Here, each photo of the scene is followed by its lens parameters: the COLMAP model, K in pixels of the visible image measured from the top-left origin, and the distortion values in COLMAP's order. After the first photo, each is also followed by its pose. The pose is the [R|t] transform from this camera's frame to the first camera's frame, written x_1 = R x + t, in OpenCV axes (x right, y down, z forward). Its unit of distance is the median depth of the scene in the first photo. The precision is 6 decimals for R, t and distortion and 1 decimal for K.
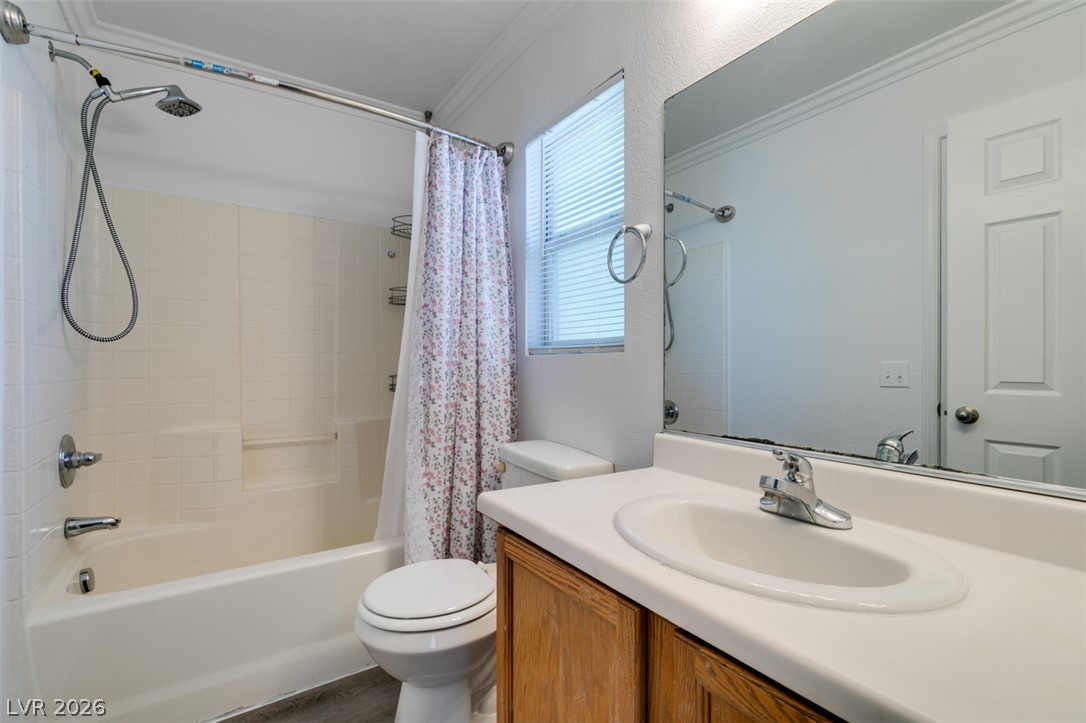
lens RADIAL K [[484.7, 0, 542.7], [0, 484.7, 360.6], [0, 0, 1]] dist [0.002706, -0.001061]
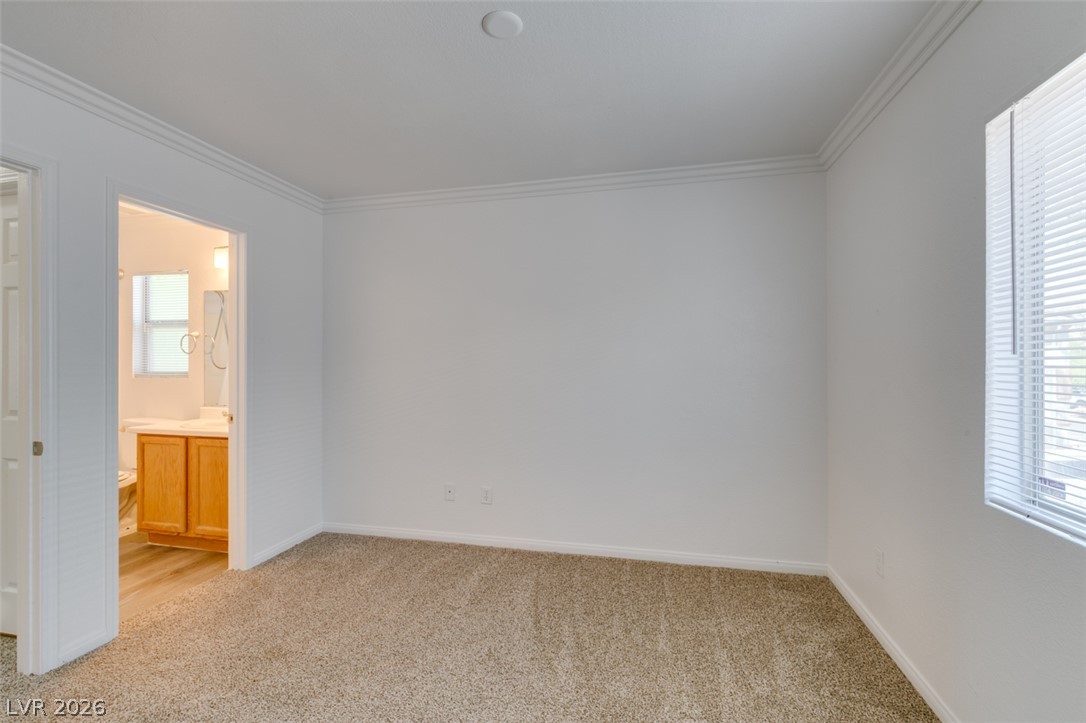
lens RADIAL K [[484.7, 0, 537.2], [0, 484.7, 357.7], [0, 0, 1]] dist [0.002706, -0.001061]
pose [[0.735269, -0.001697, 0.677773, -0.241552], [0.004060, 0.999990, -0.001901, -0.122036], [-0.677763, 0.004149, 0.735269, -2.393386]]
